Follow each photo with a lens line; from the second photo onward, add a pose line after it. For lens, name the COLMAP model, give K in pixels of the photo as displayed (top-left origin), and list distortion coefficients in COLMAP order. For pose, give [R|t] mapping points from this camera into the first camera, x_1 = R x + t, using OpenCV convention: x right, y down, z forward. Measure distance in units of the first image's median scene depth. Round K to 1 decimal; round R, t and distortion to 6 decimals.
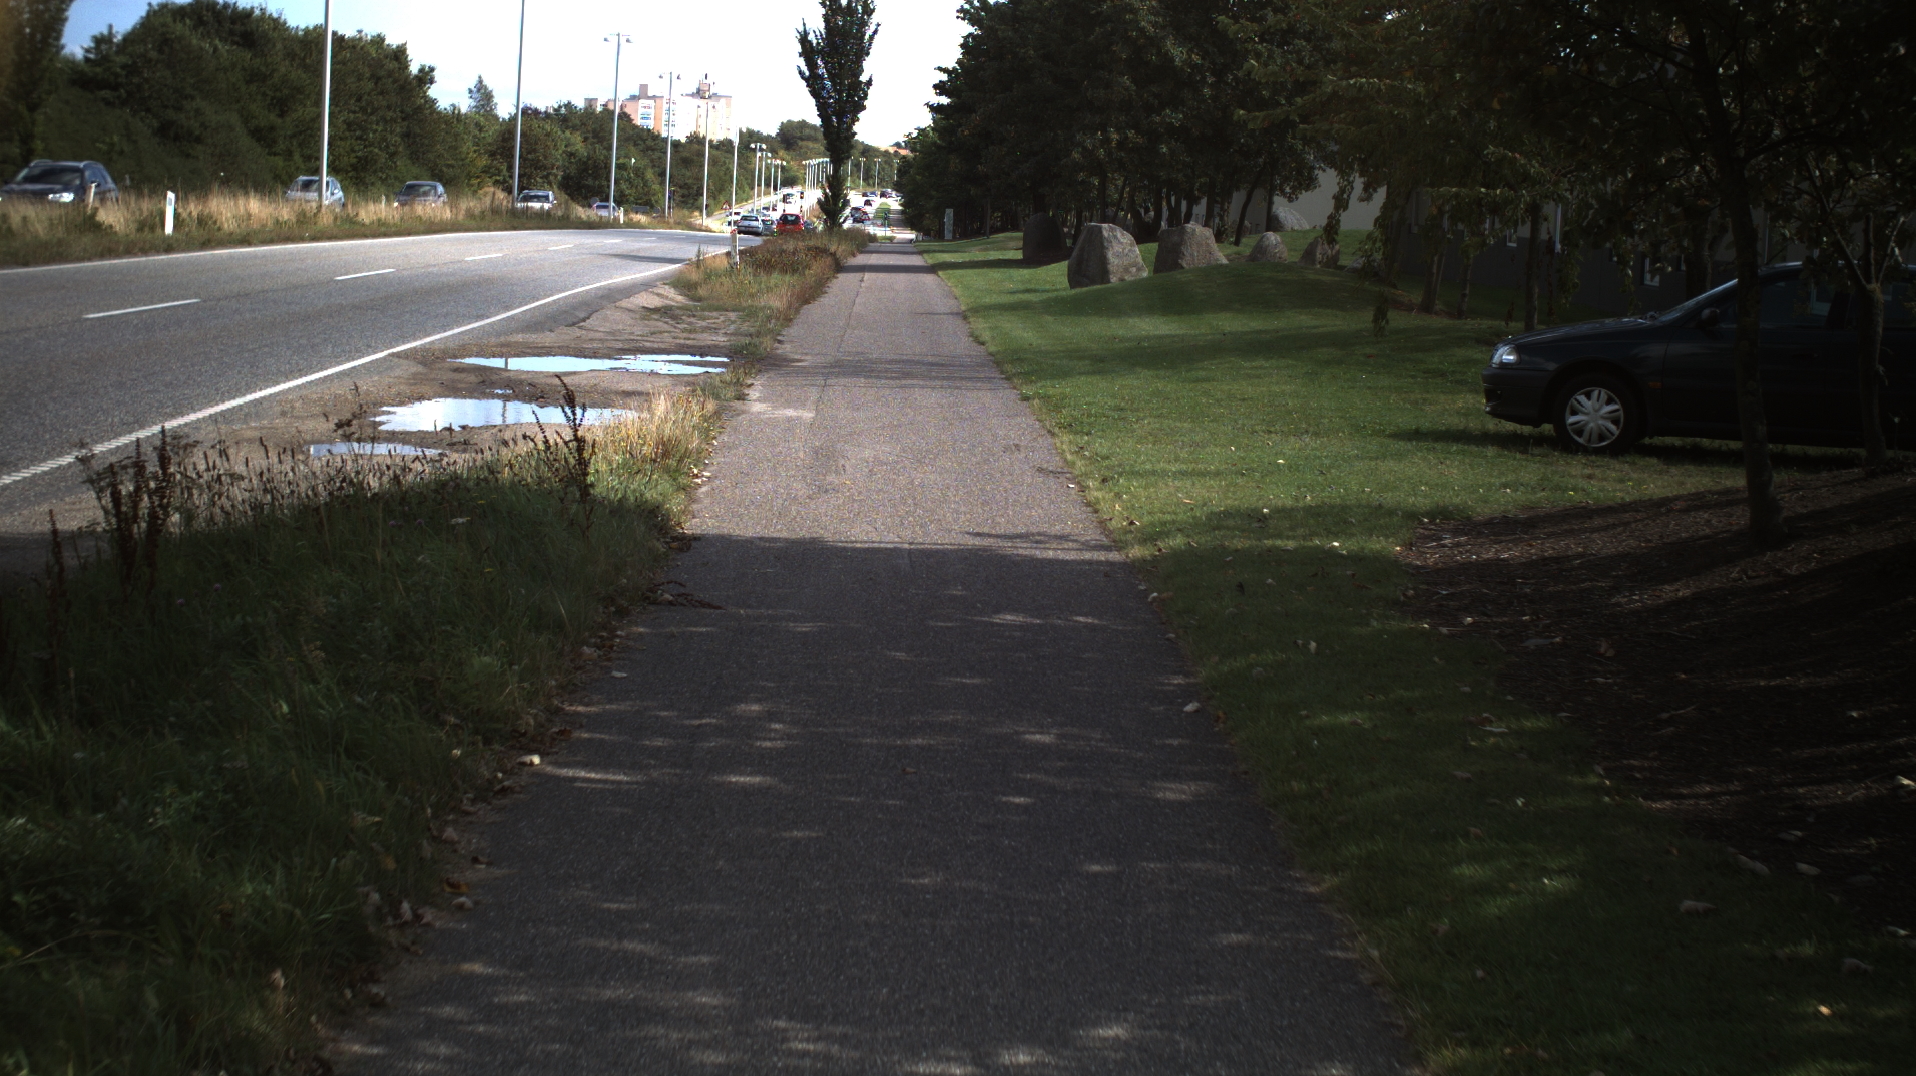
lens RADIAL K [[3619.0, 0, 964.2], [0, 3619.0, 533.5], [0, 0, 1]] dist [-0.243167, 0.000000]
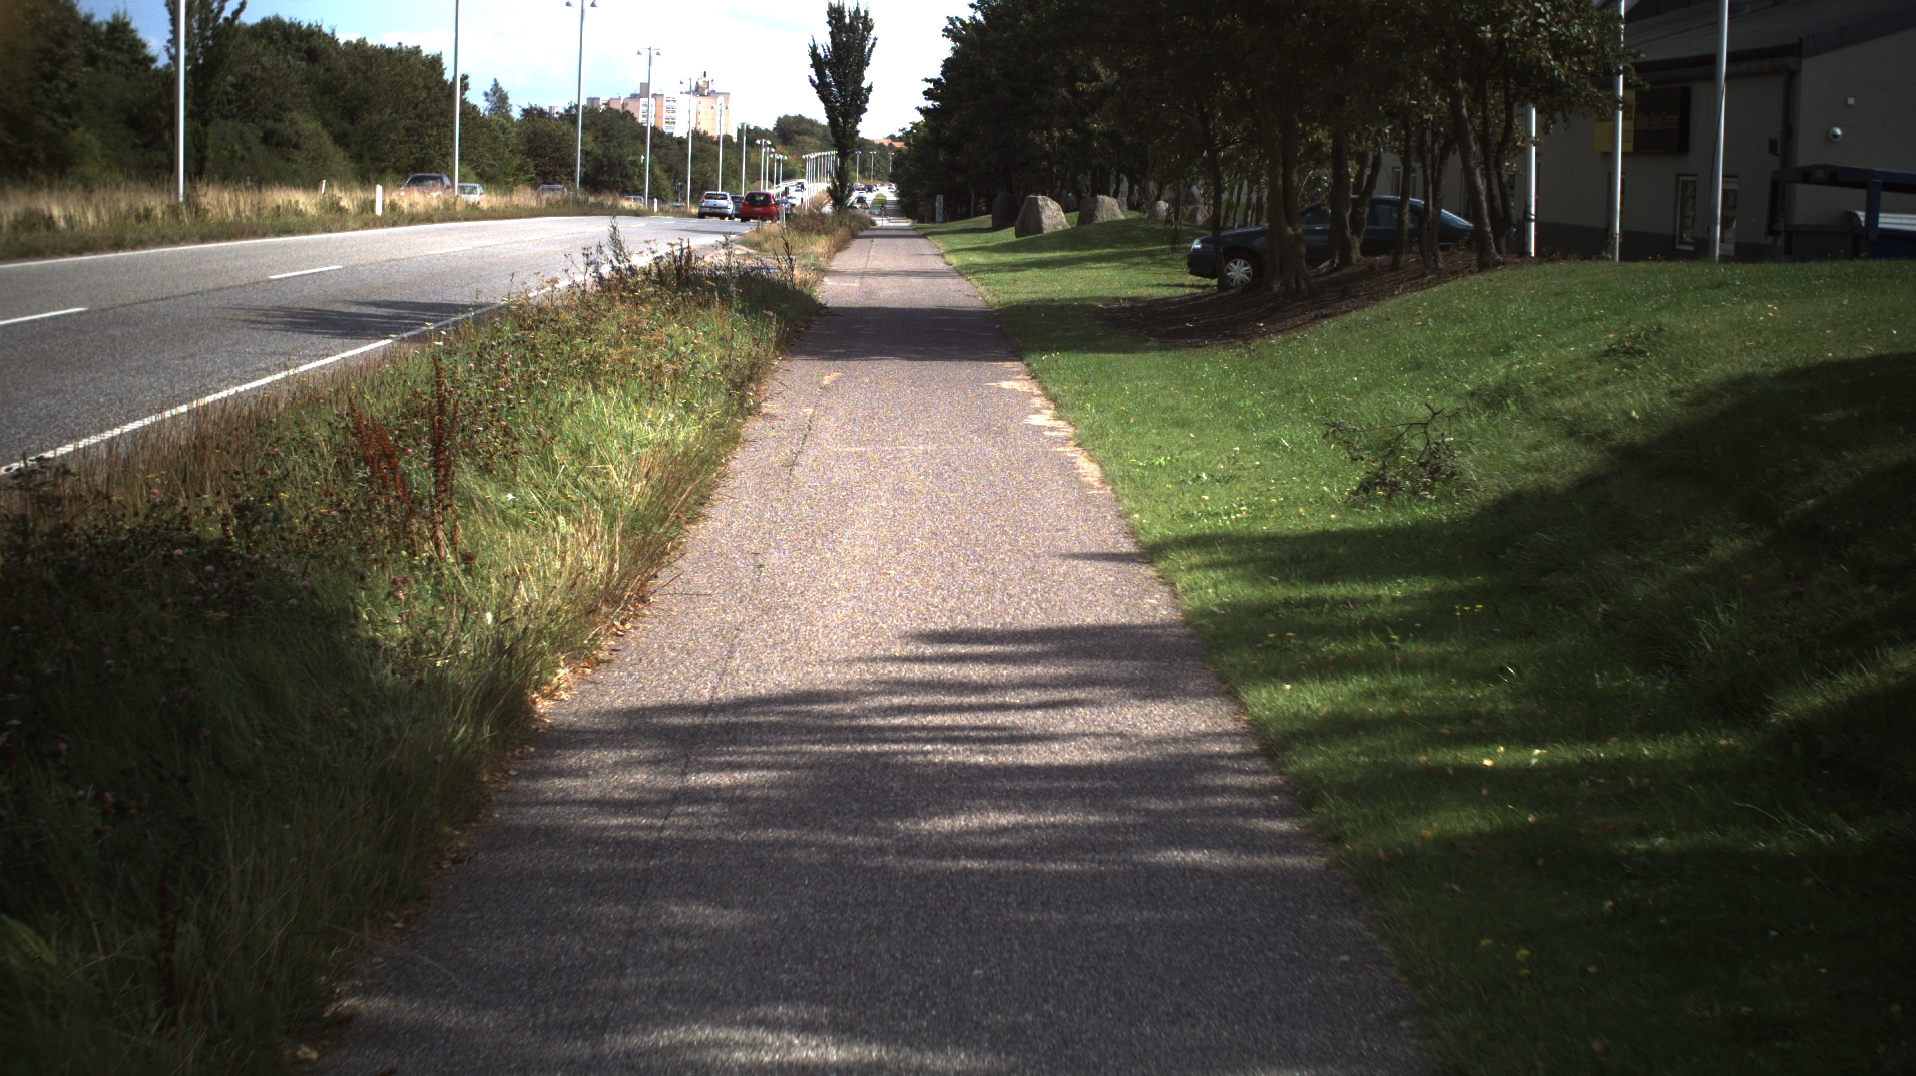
lens RADIAL K [[3619.0, 0, 962.1], [0, 3619.0, 545.5], [0, 0, 1]] dist [-0.243167, 0.000000]
pose [[0.999860, -0.016738, -0.000860, 0.002651], [0.016742, 0.999843, 0.005717, 0.019245], [0.000765, -0.005731, 0.999983, -0.189757]]
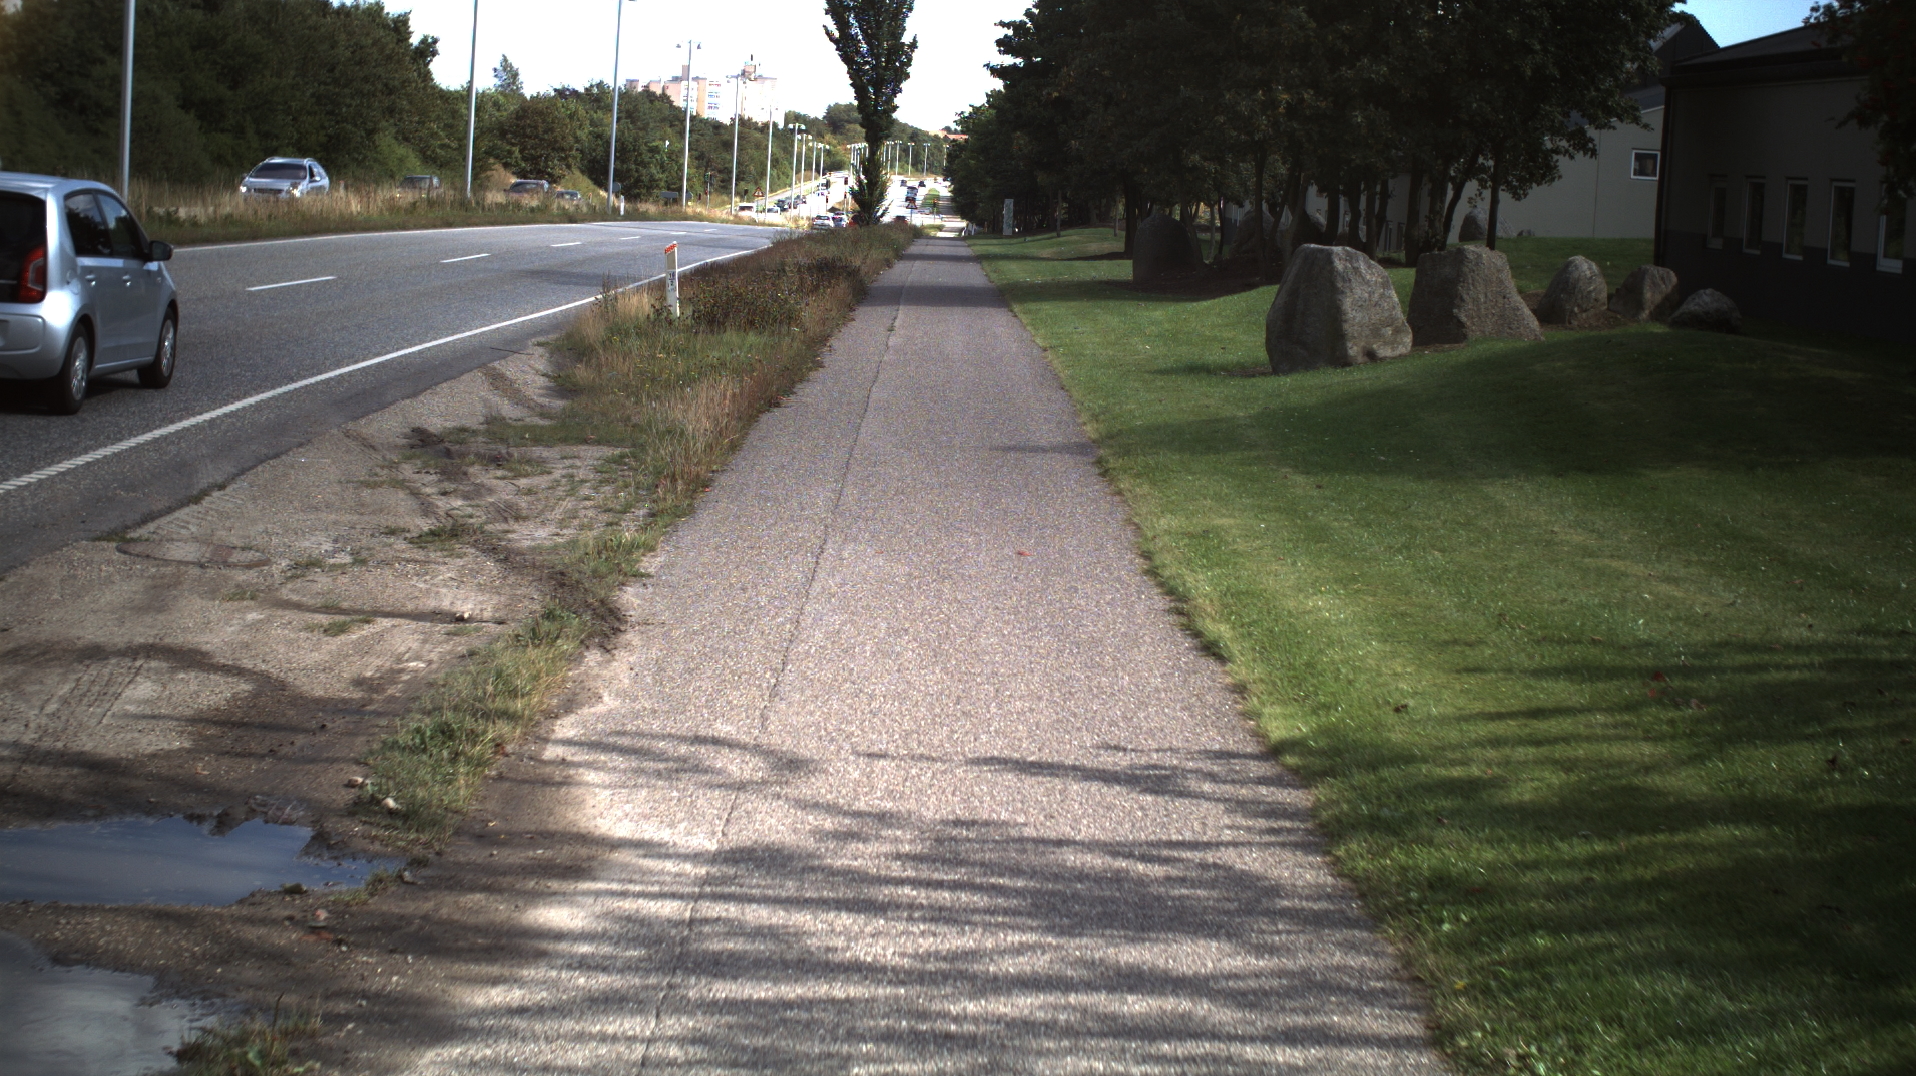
lens RADIAL K [[3619.0, 0, 956.6], [0, 3619.0, 537.5], [0, 0, 1]] dist [-0.243167, 0.000000]
pose [[0.999865, 0.006610, -0.015058, -0.003875], [-0.006533, 0.999965, 0.005151, -0.018360], [0.015091, -0.005052, 0.999873, 0.189127]]
